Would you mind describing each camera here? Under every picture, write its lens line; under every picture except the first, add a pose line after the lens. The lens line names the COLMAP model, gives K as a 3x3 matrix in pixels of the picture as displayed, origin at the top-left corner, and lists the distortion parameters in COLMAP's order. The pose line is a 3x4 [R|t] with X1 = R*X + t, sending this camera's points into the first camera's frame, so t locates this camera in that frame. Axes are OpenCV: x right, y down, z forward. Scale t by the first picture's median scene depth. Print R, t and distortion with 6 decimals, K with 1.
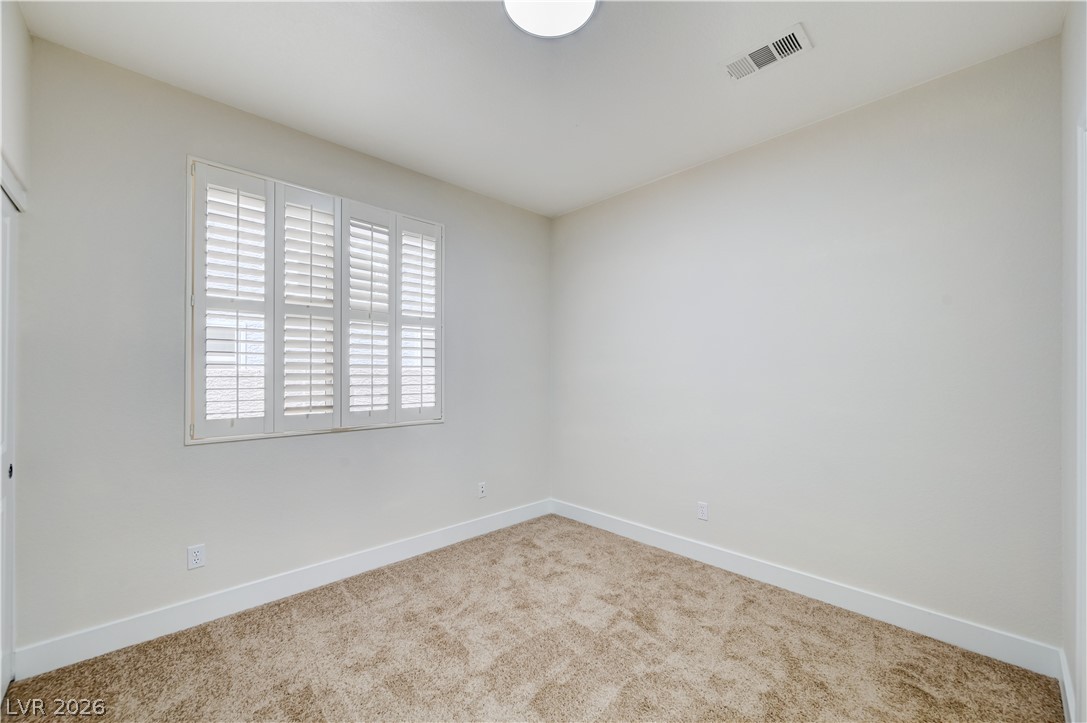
lens RADIAL K [[432.3, 0, 544.8], [0, 432.3, 369.3], [0, 0, 1]] dist [-0.003316, 0.001722]
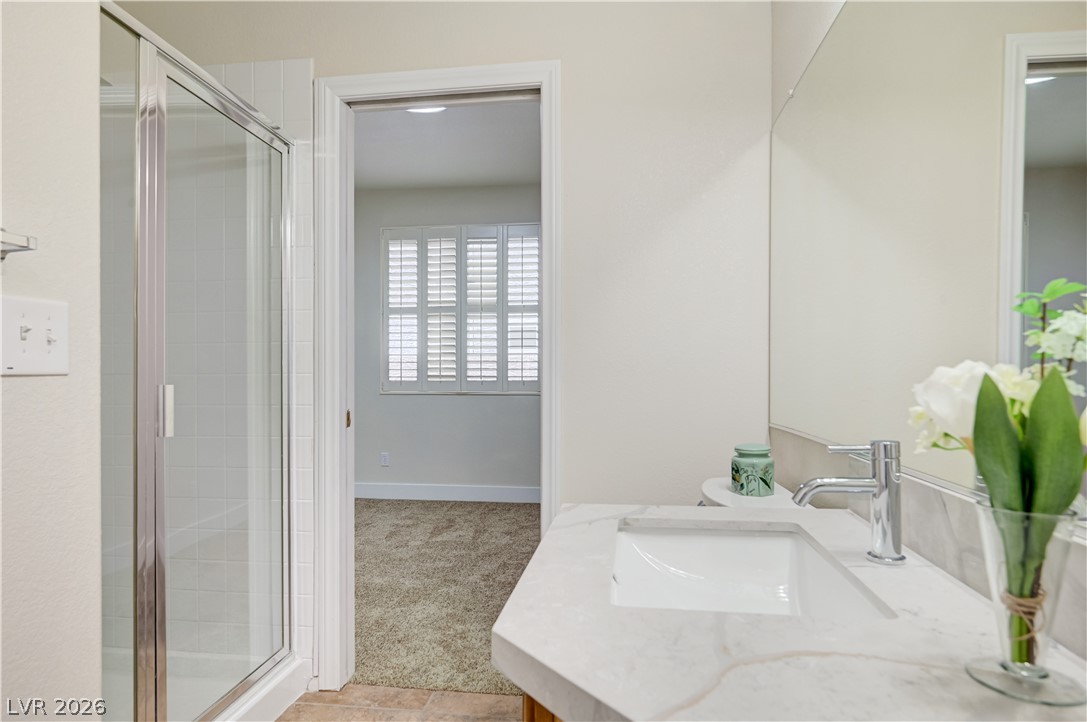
lens RADIAL K [[603.6, 0, 540.7], [0, 603.6, 367.4], [0, 0, 1]] dist [-0.001639, -0.000002]
pose [[0.620888, -0.007397, -0.783864, 1.292552], [0.006562, 0.999969, -0.004239, 0.072178], [0.783872, -0.002512, 0.620918, -0.004300]]
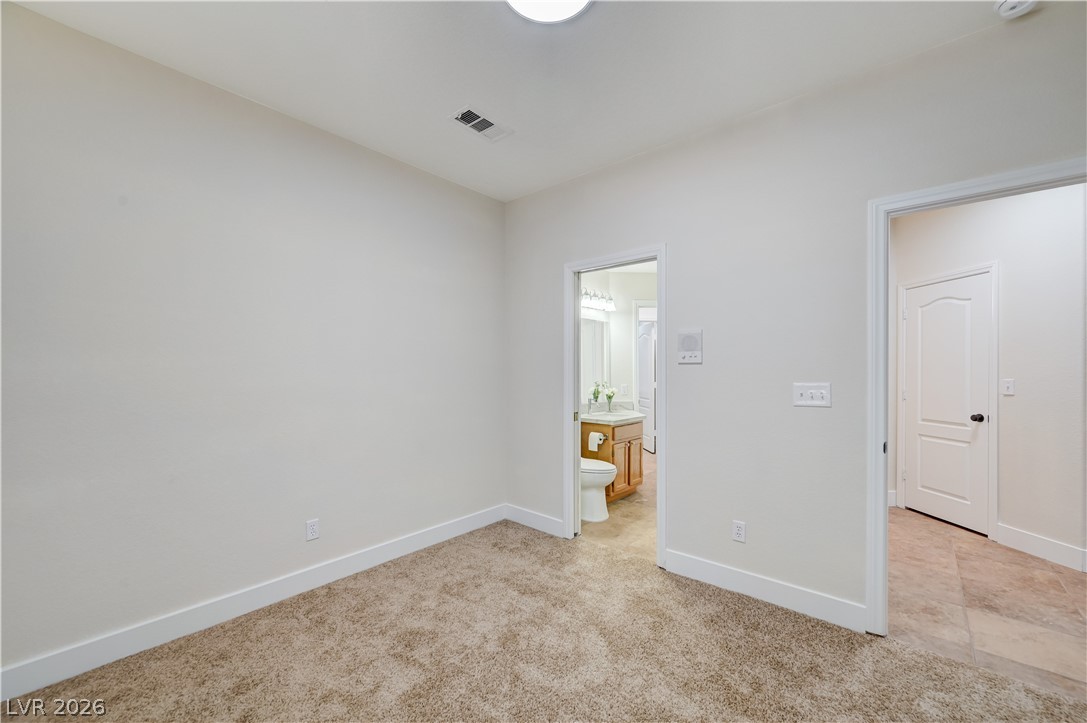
lens RADIAL K [[432.3, 0, 546.4], [0, 432.3, 371.7], [0, 0, 1]] dist [-0.003316, 0.001722]
pose [[-0.086174, -0.004360, 0.996271, -0.613688], [-0.000781, 0.999990, 0.004308, 0.010350], [-0.996280, -0.000407, -0.086176, 0.702523]]
